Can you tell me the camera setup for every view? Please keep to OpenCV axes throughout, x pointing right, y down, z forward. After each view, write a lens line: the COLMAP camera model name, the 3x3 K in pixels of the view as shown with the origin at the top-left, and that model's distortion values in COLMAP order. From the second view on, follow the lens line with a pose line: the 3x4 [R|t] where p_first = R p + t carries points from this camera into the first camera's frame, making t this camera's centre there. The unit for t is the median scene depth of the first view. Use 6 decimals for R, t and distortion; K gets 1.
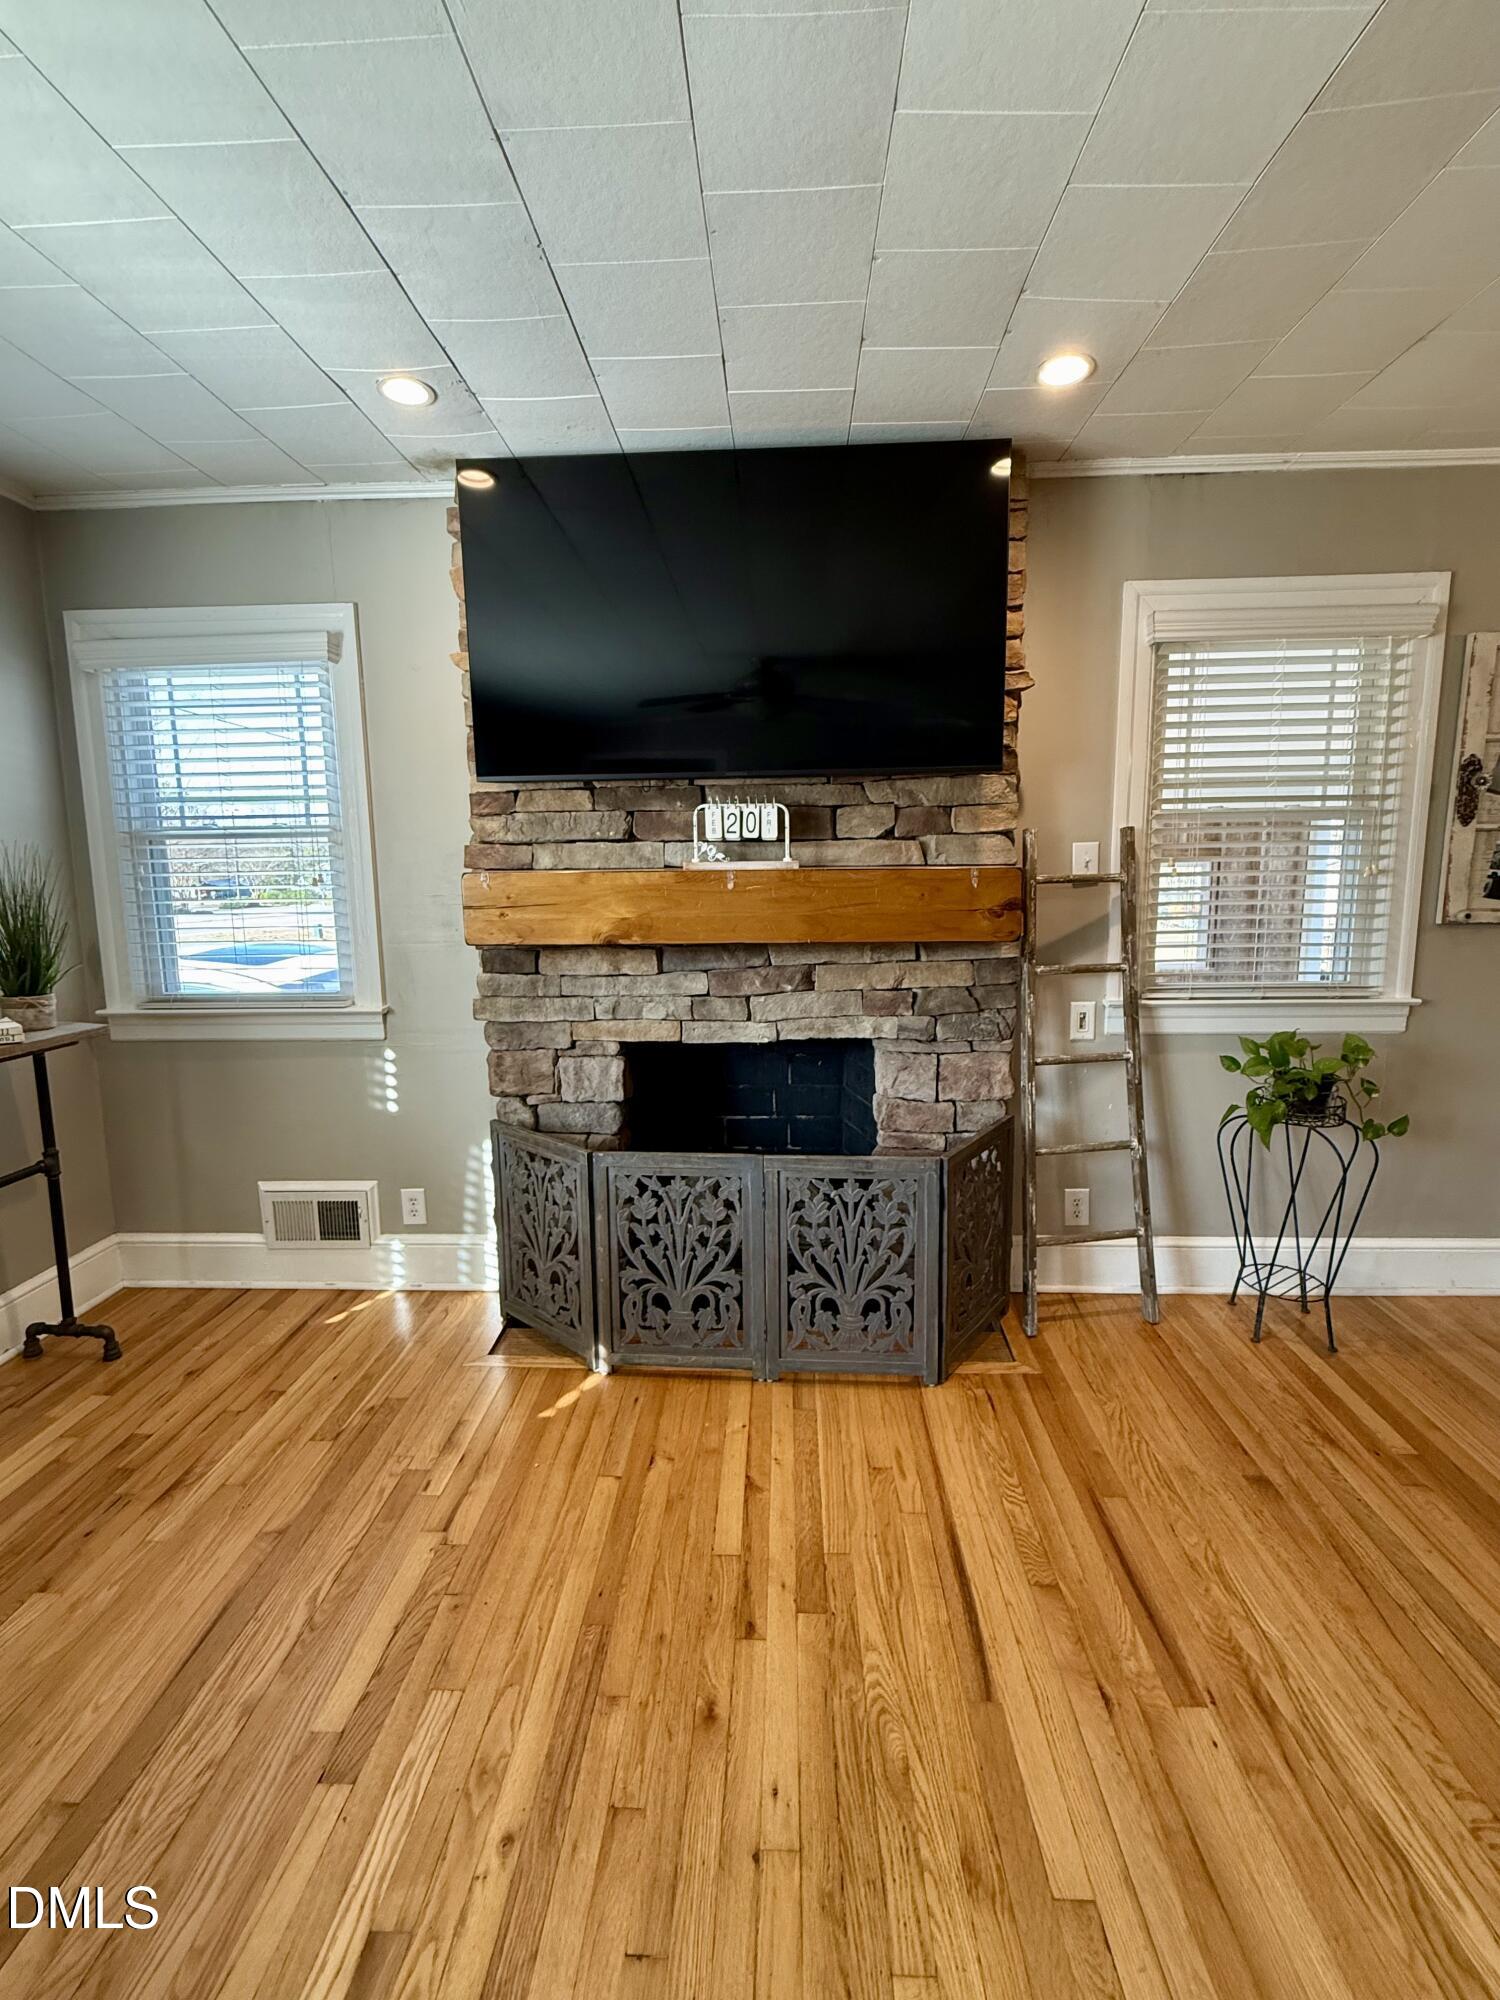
lens RADIAL K [[859.9, 0, 750.0], [0, 859.9, 1000.0], [0, 0, 1]] dist [0.003414, 0.000252]
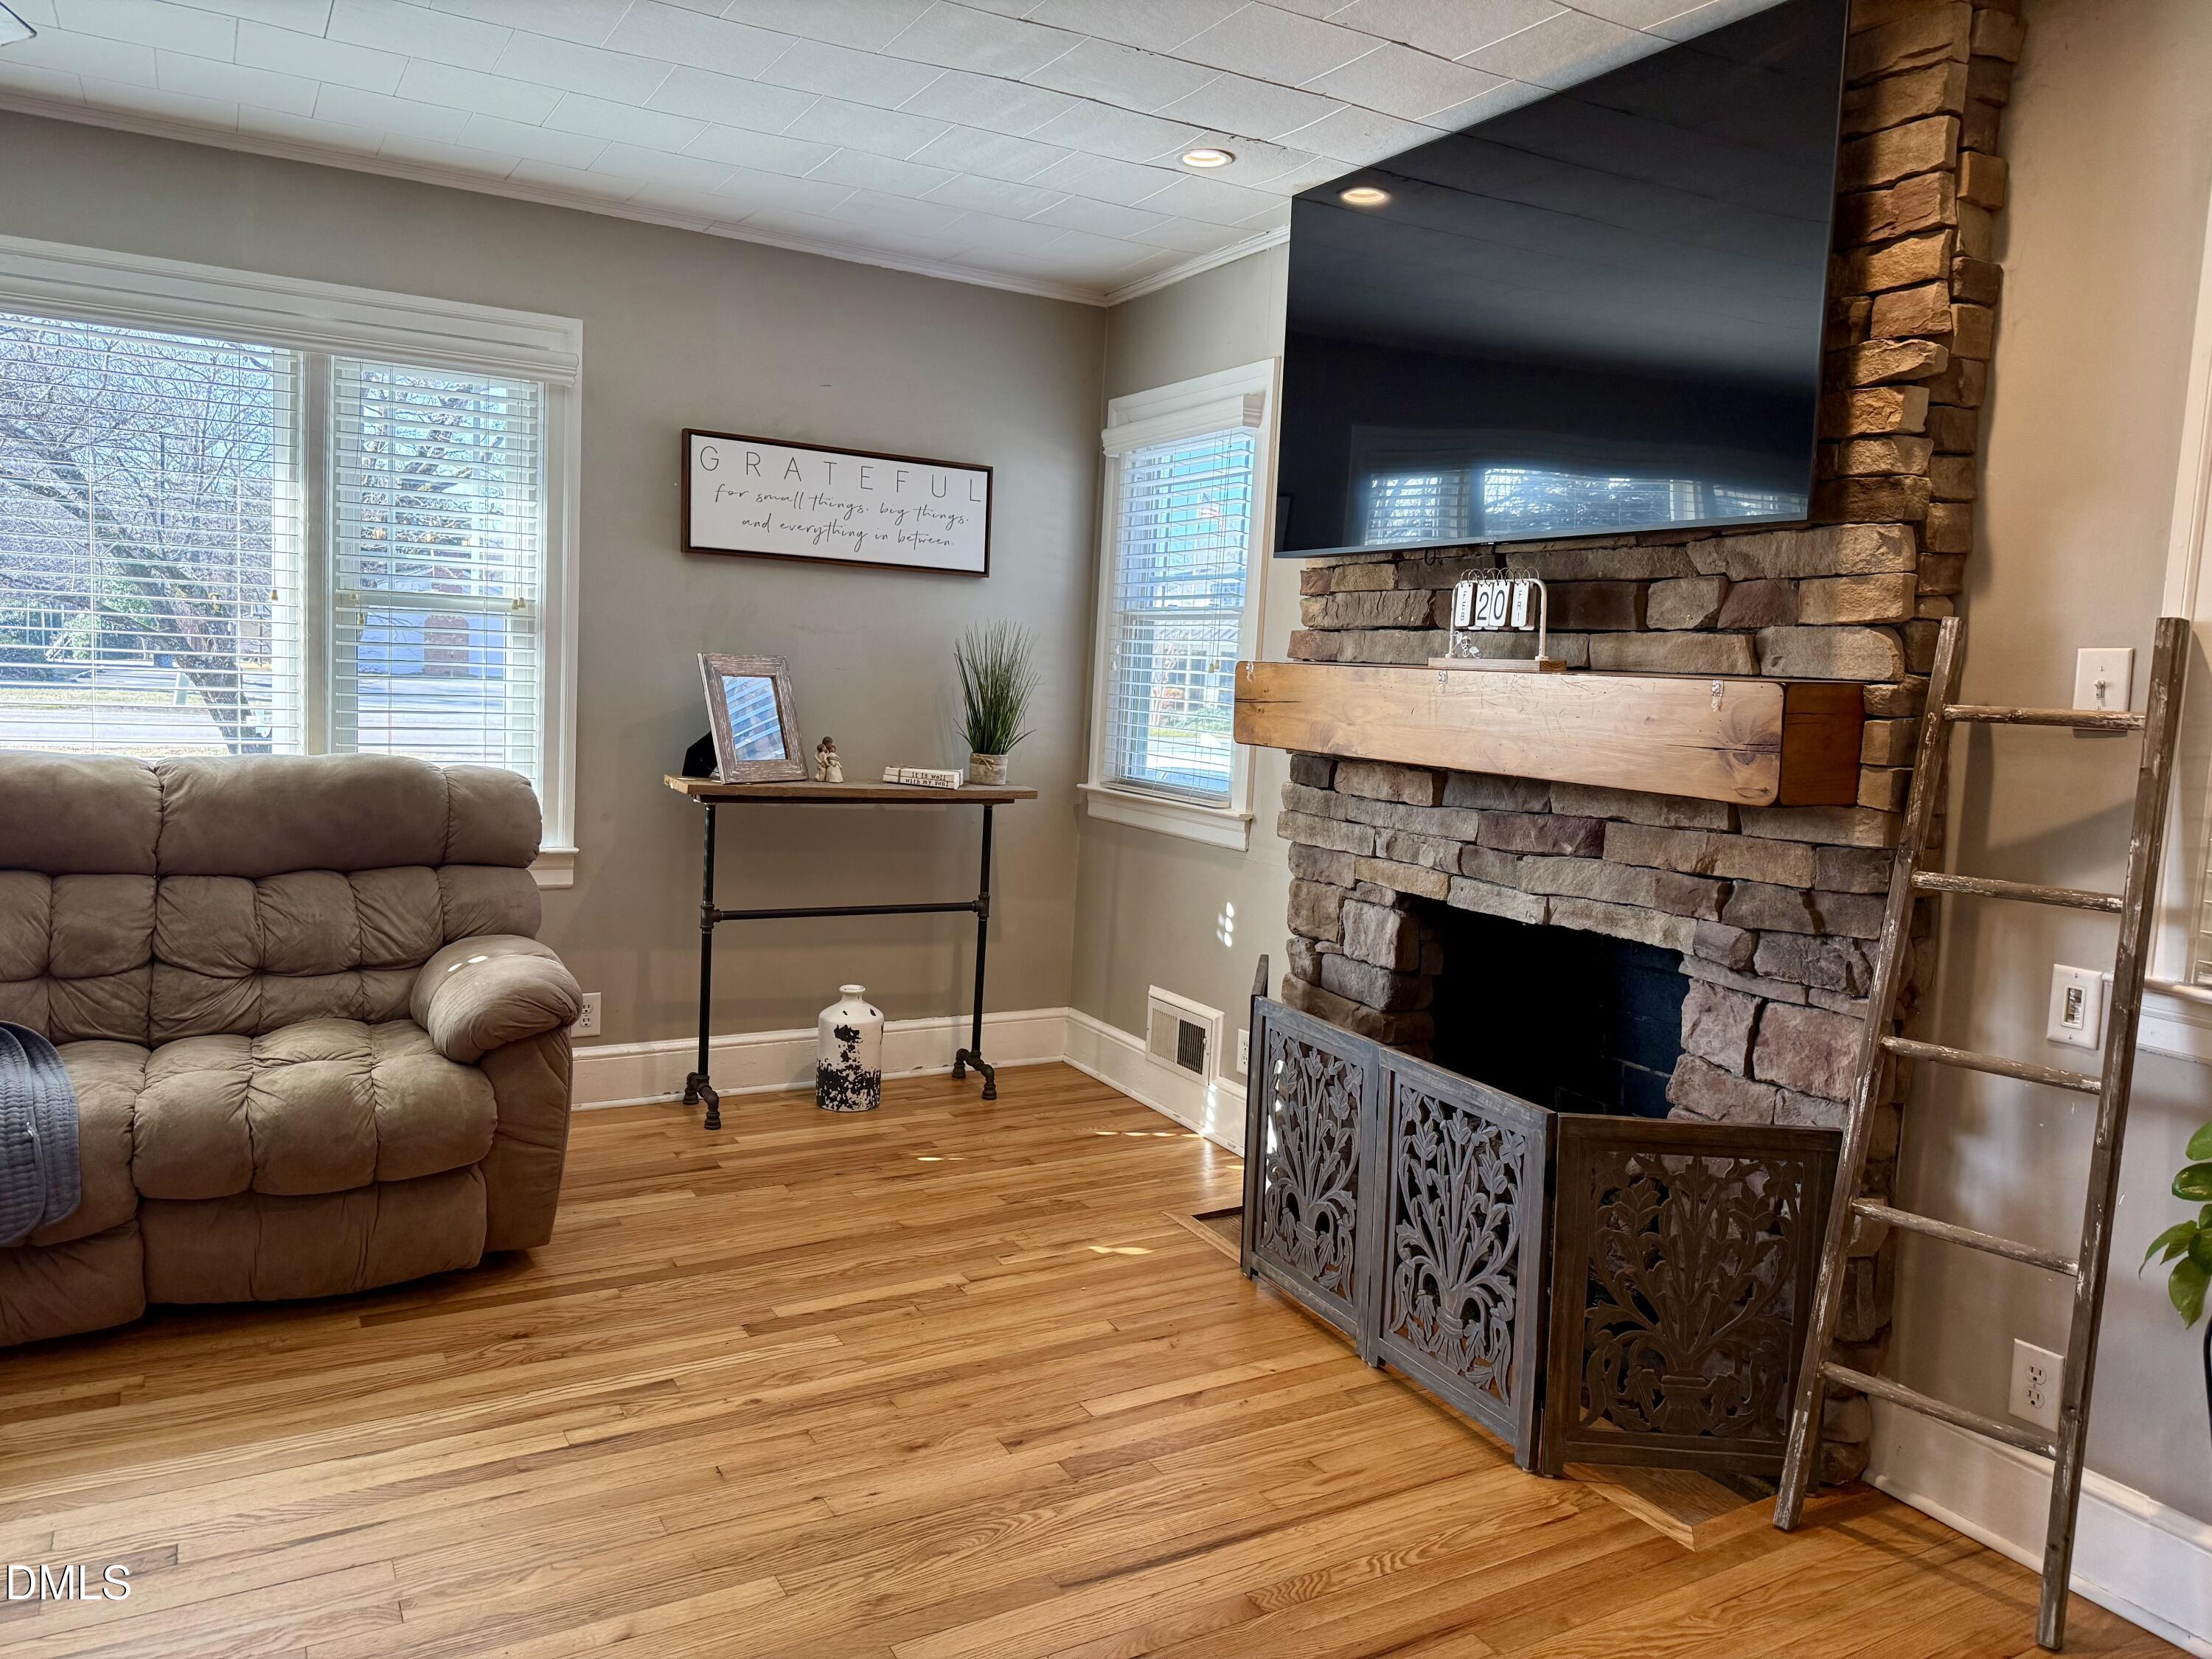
lens RADIAL K [[1546.7, 0, 1104.6], [0, 1546.7, 835.7], [0, 0, 1]] dist [0.164184, -0.254939]
pose [[0.526804, 0.132093, -0.839660, 0.895806], [-0.174201, 0.983660, 0.045453, -0.017319], [0.831945, 0.122325, 0.541207, 0.034532]]
